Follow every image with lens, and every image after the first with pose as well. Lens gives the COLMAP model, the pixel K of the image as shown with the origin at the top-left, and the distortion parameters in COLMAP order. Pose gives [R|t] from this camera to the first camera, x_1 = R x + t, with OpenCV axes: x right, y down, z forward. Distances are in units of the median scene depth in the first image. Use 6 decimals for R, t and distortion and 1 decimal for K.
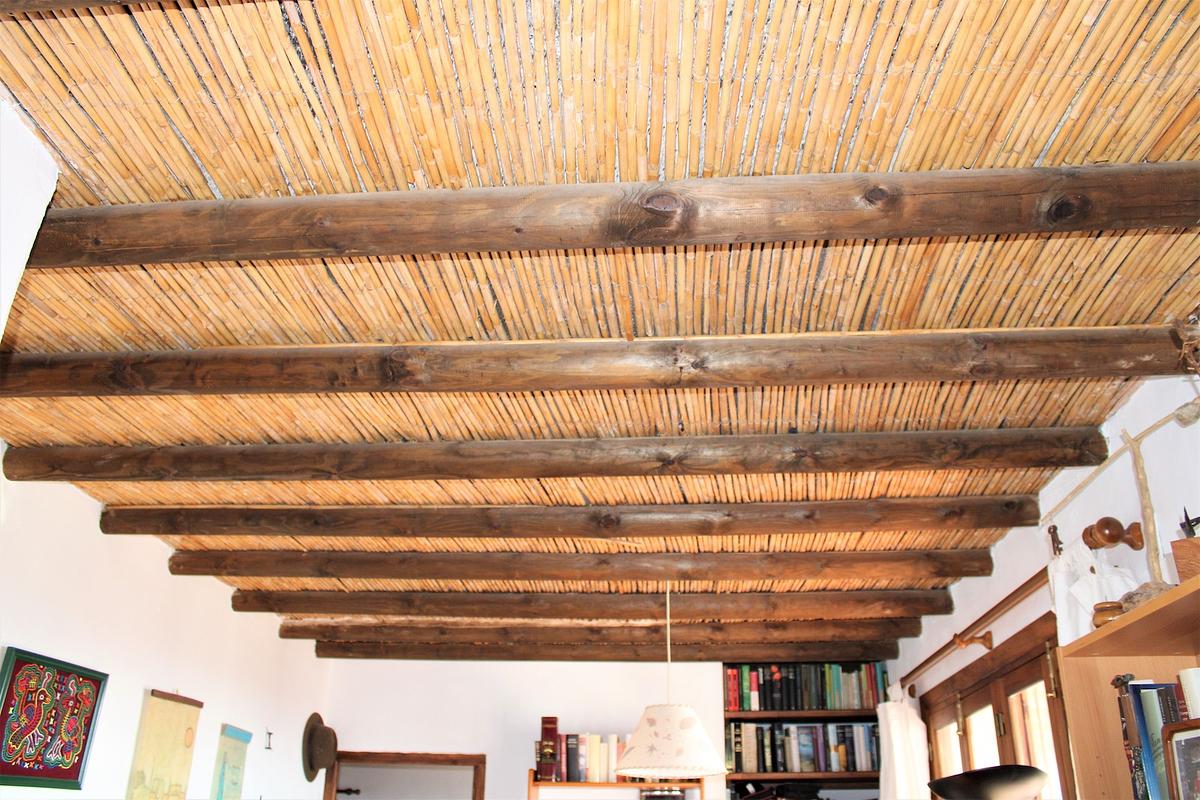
lens RADIAL K [[979.9, 0, 600.0], [0, 979.9, 397.1], [0, 0, 1]] dist [-0.148620, 0.105366]
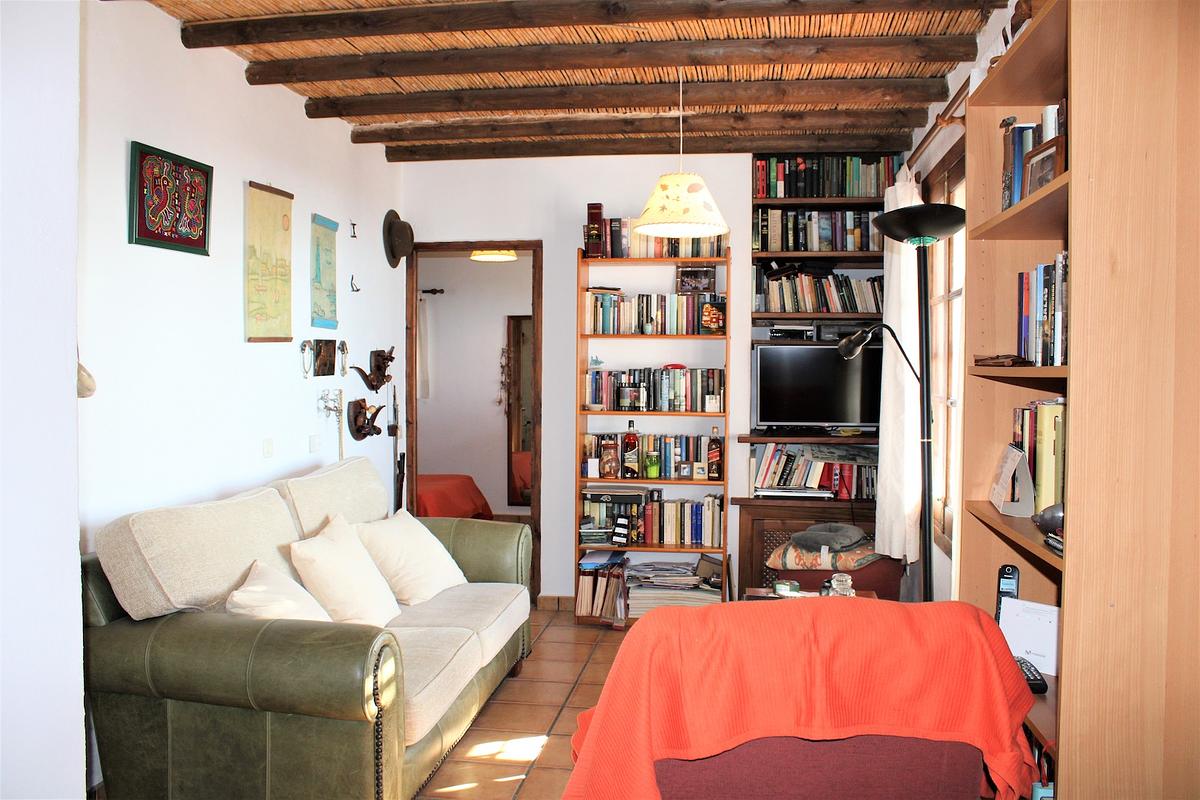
lens RADIAL K [[979.9, 0, 605.8], [0, 979.9, 398.5], [0, 0, 1]] dist [-0.148620, 0.105366]
pose [[0.996993, -0.007088, -0.077165, 0.057505], [0.041688, 0.888490, 0.456999, 0.014738], [0.065321, -0.458842, 0.886114, -0.144960]]
